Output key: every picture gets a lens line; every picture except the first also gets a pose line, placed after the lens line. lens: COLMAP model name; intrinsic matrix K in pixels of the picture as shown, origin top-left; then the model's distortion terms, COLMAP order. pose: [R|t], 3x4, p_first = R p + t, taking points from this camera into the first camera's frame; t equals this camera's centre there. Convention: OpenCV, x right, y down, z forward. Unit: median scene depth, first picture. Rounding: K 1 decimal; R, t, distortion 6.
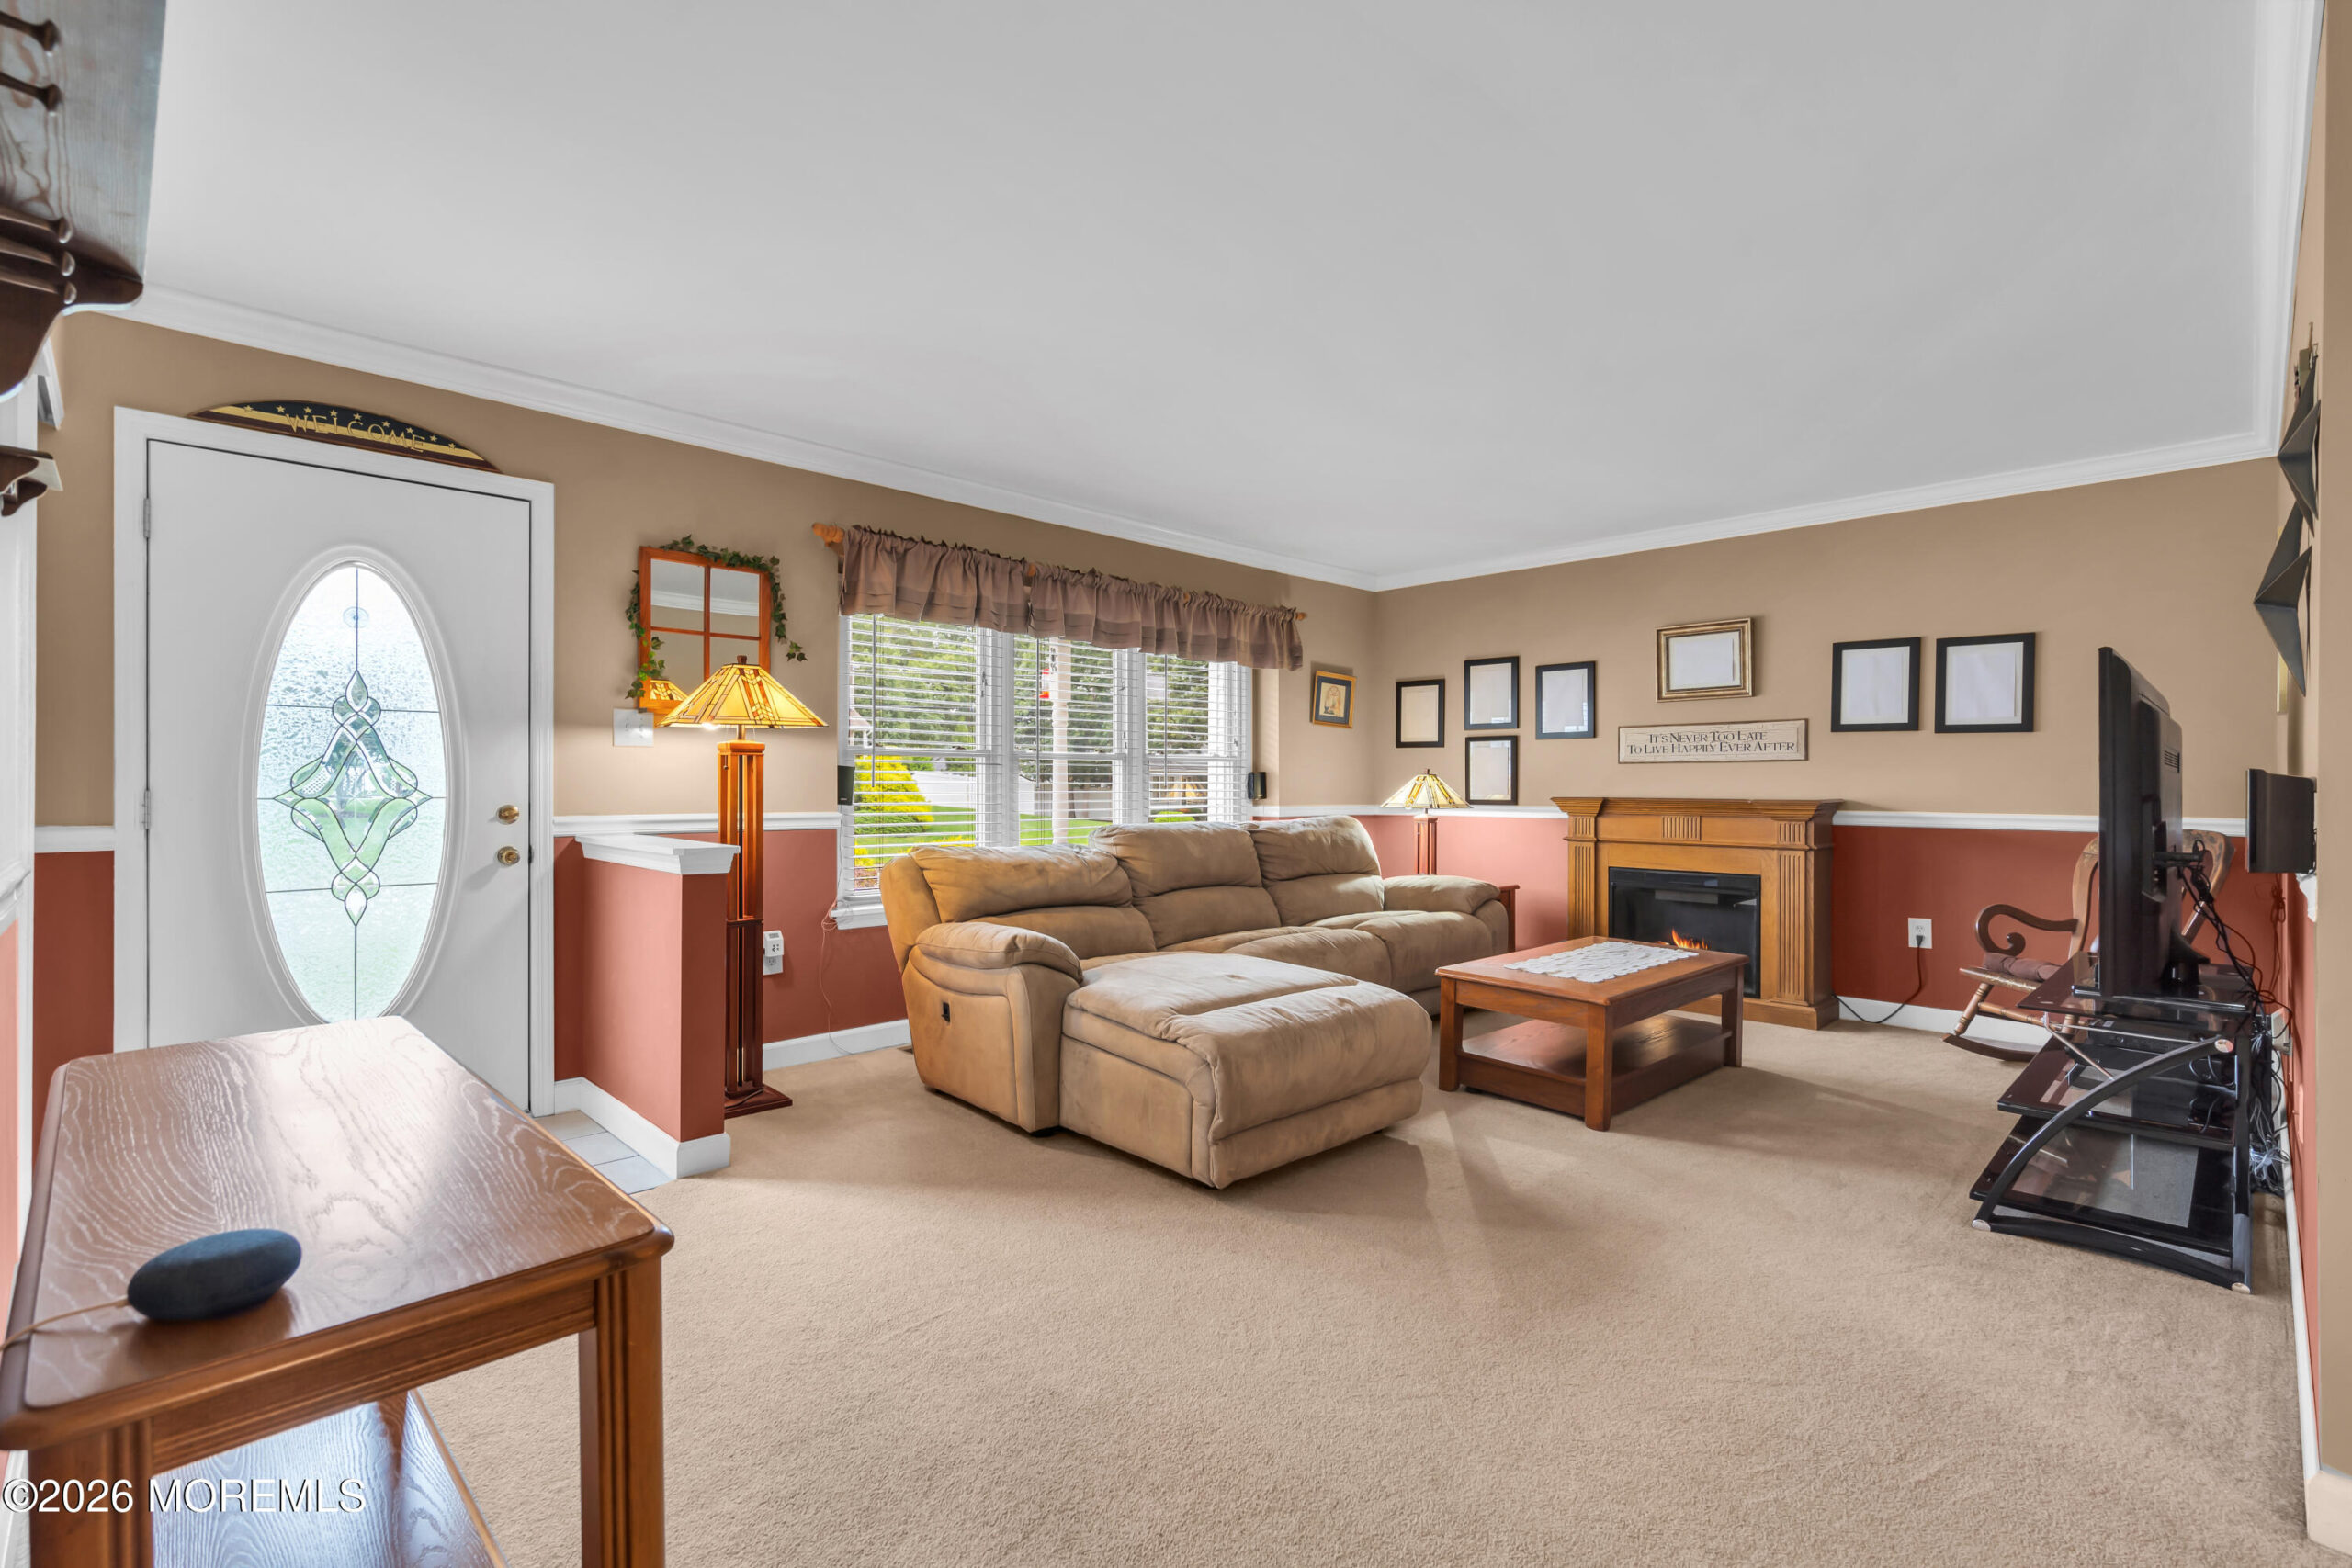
lens RADIAL K [[1070.1, 0, 1188.5], [0, 1070.1, 781.5], [0, 0, 1]] dist [-0.003310, 0.001711]
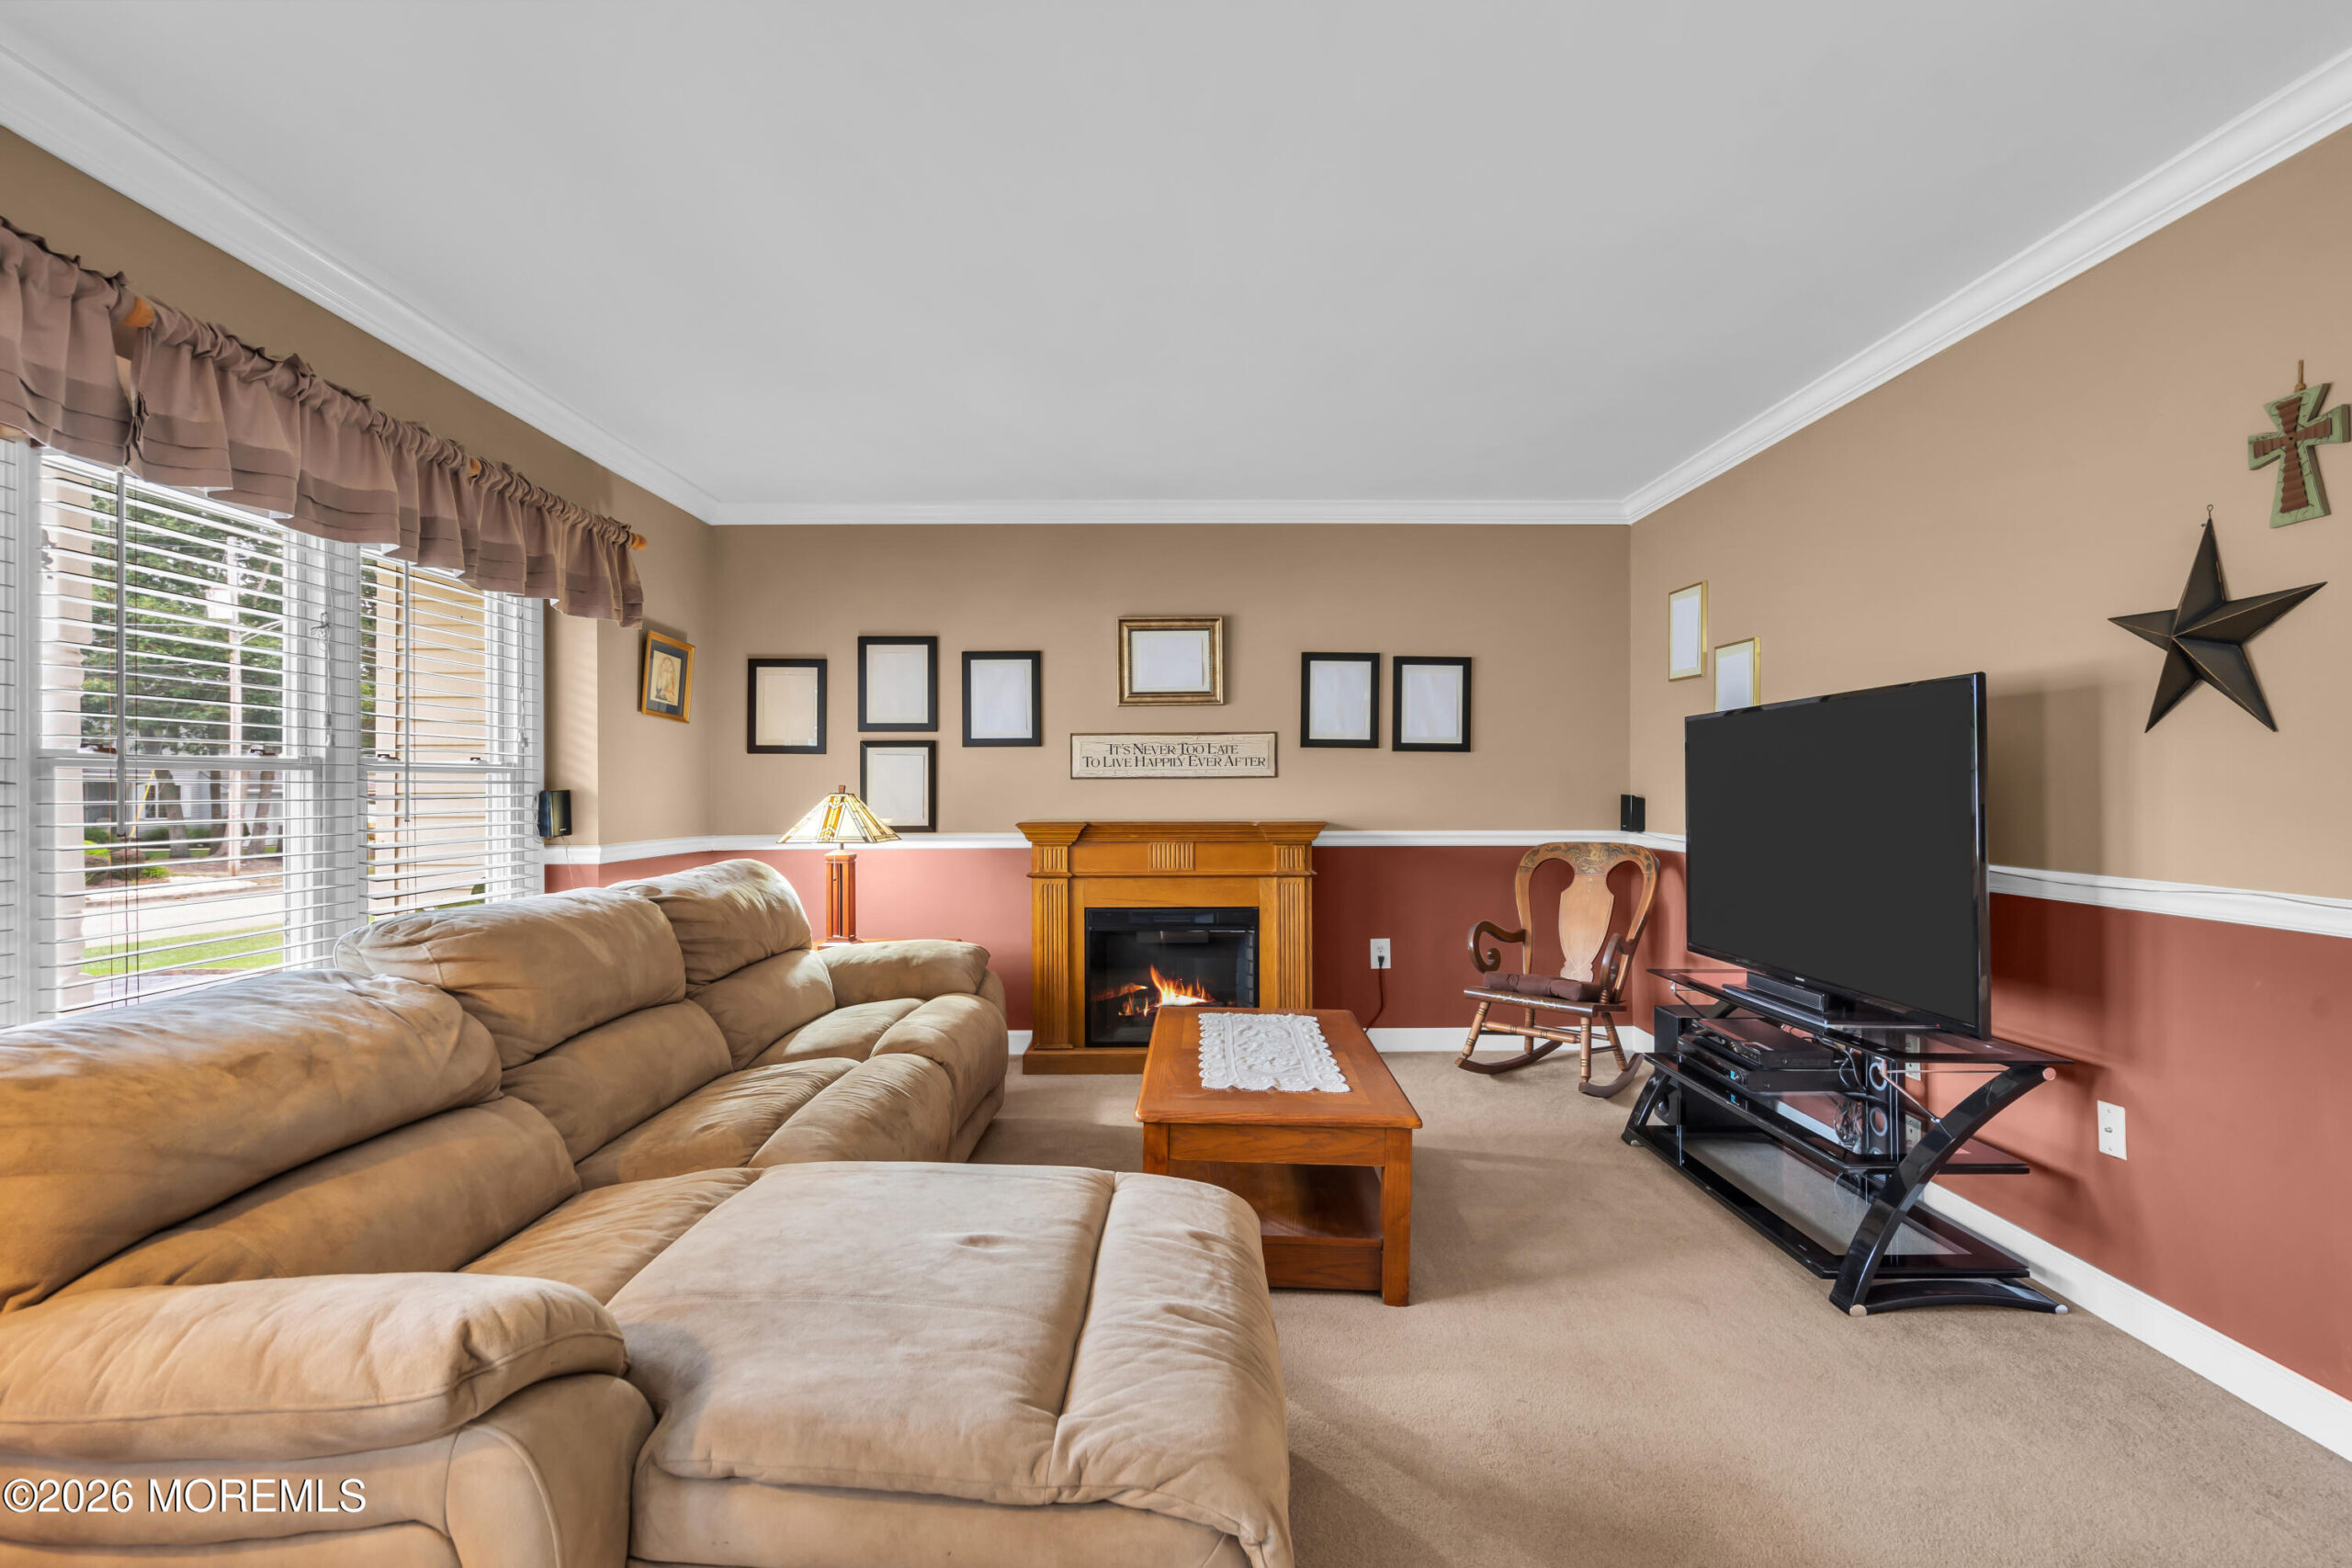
lens RADIAL K [[1095.6, 0, 1165.0], [0, 1095.6, 795.4], [0, 0, 1]] dist [-0.004486, 0.002555]
pose [[0.702129, -0.009087, 0.711992, -0.186342], [0.002497, 0.999944, 0.010300, -0.016049], [-0.712045, -0.005454, 0.702113, 0.460566]]
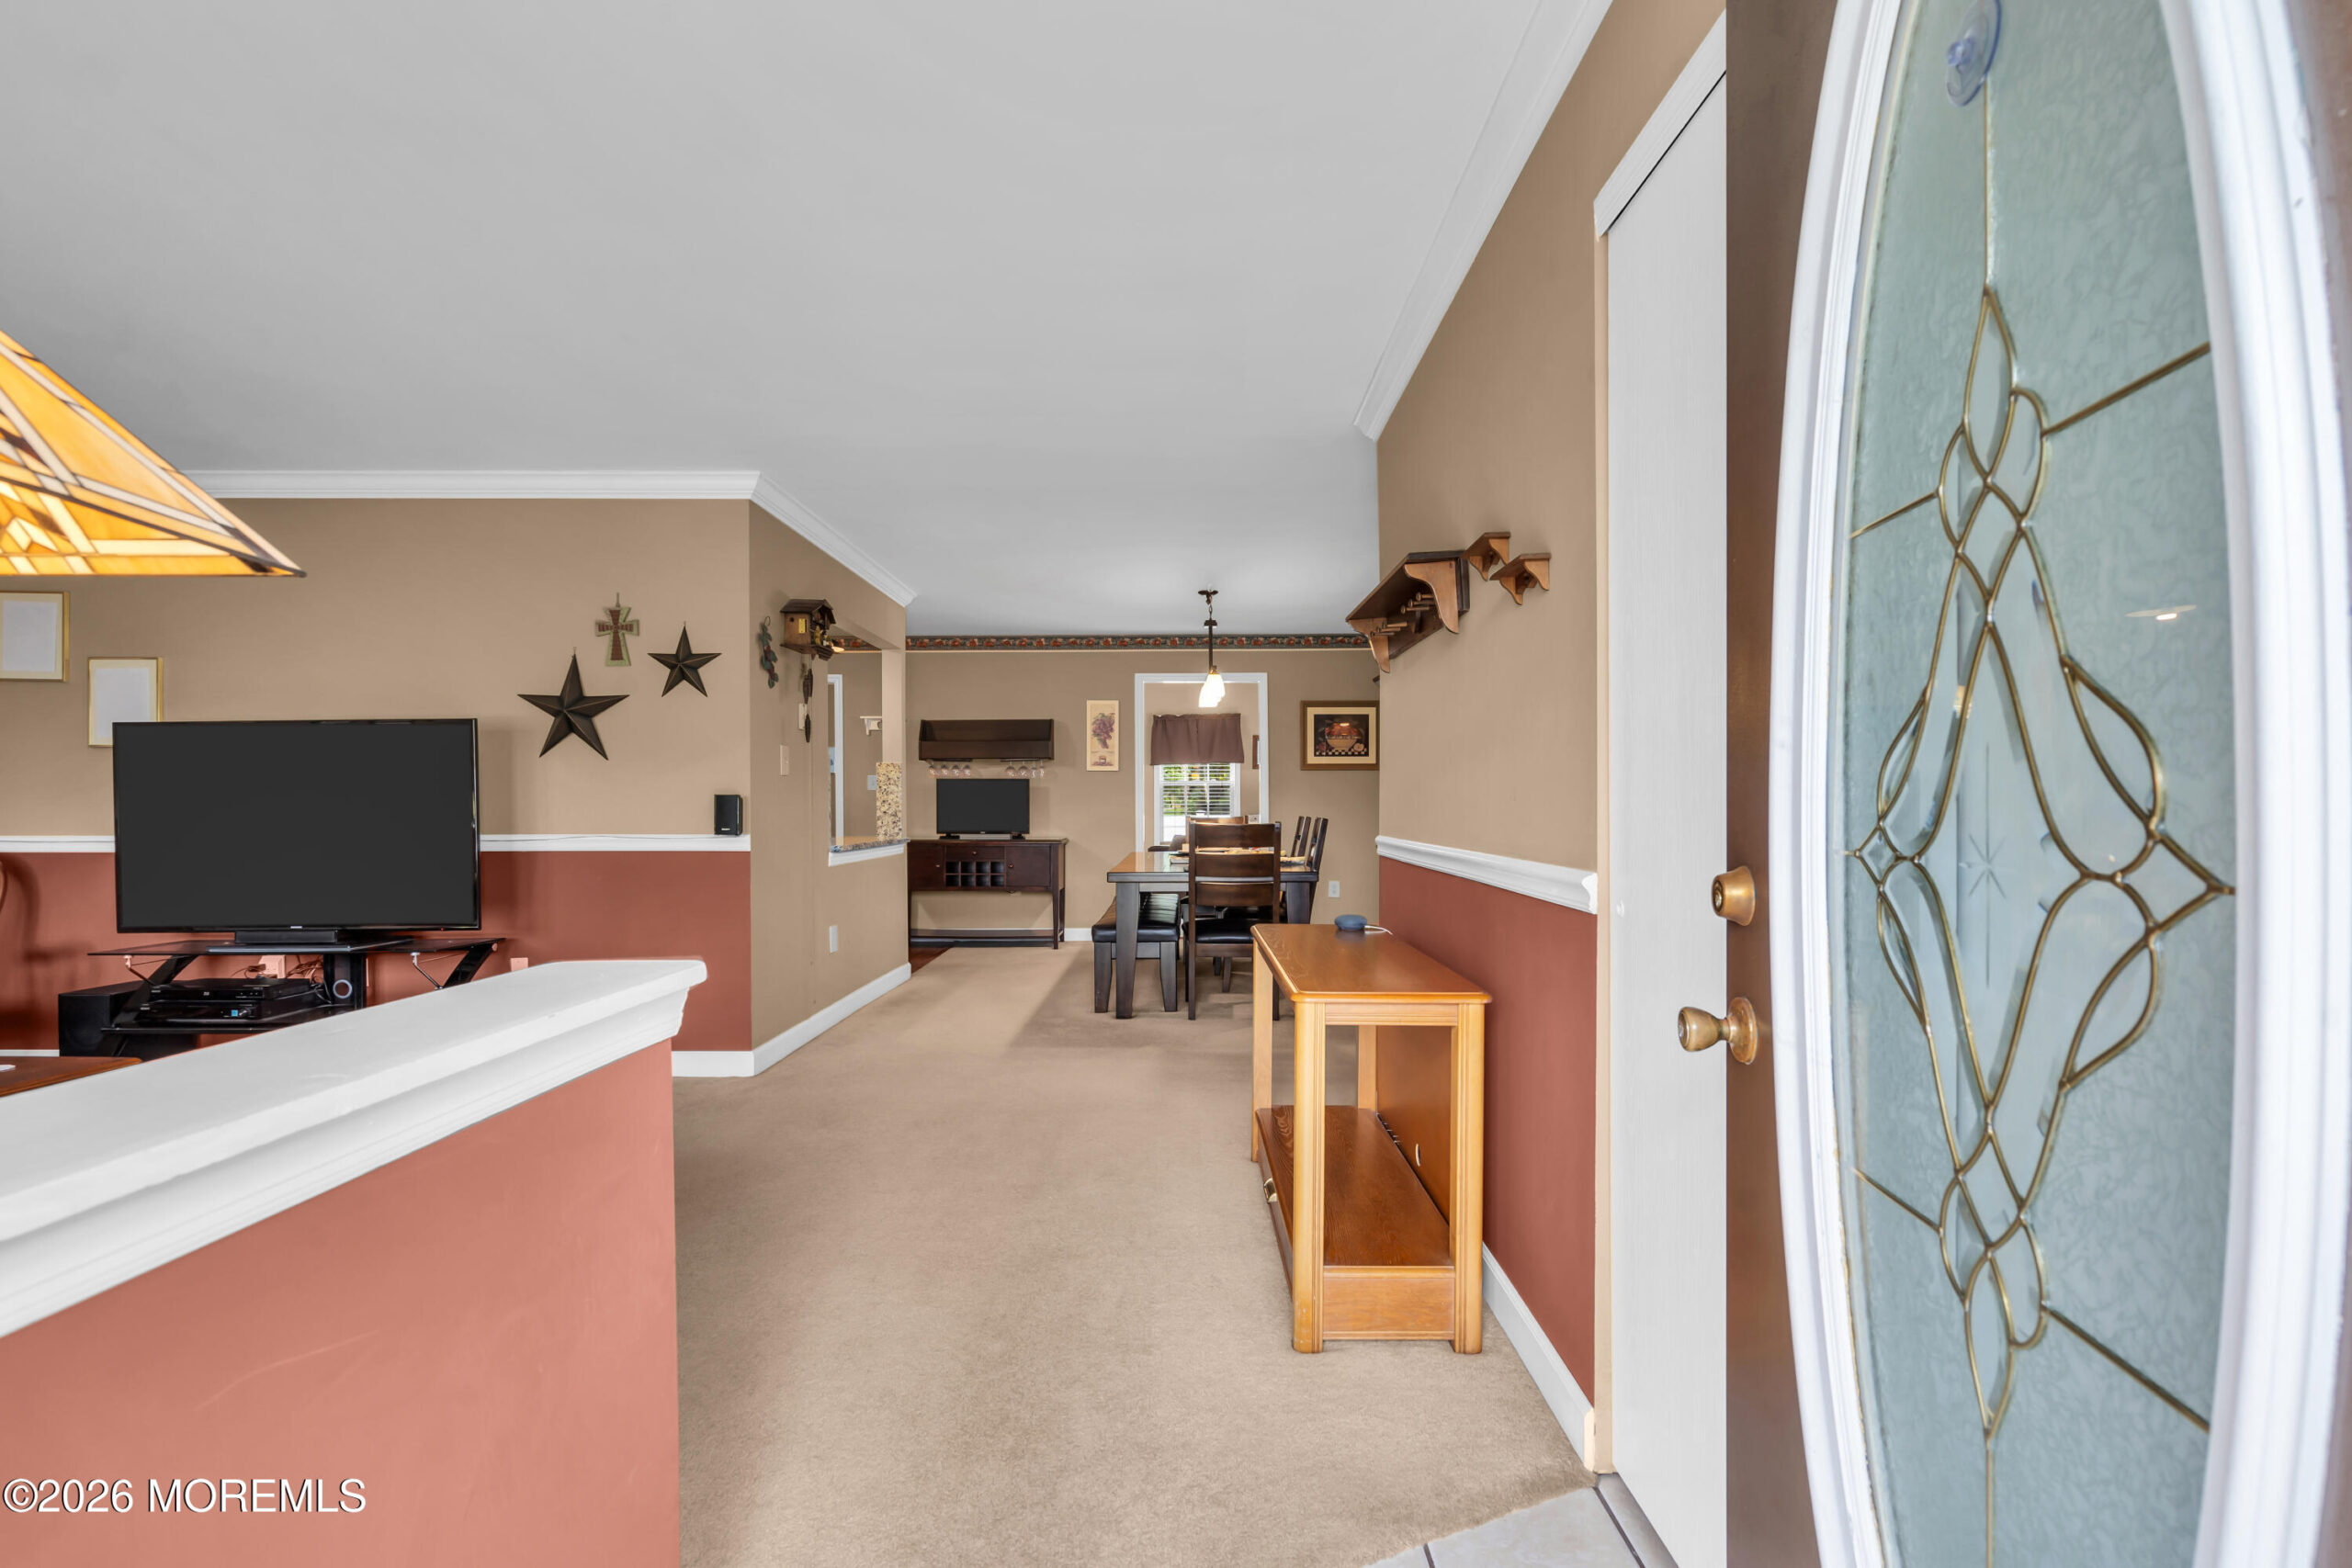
lens RADIAL K [[1070.1, 0, 1169.7], [0, 1070.1, 788.3], [0, 0, 1]] dist [-0.003310, 0.001711]
pose [[-0.701789, 0.012279, 0.712279, -0.598045], [0.001209, 0.999871, -0.016045, 0.006113], [-0.712383, -0.010399, -0.701713, 0.779736]]
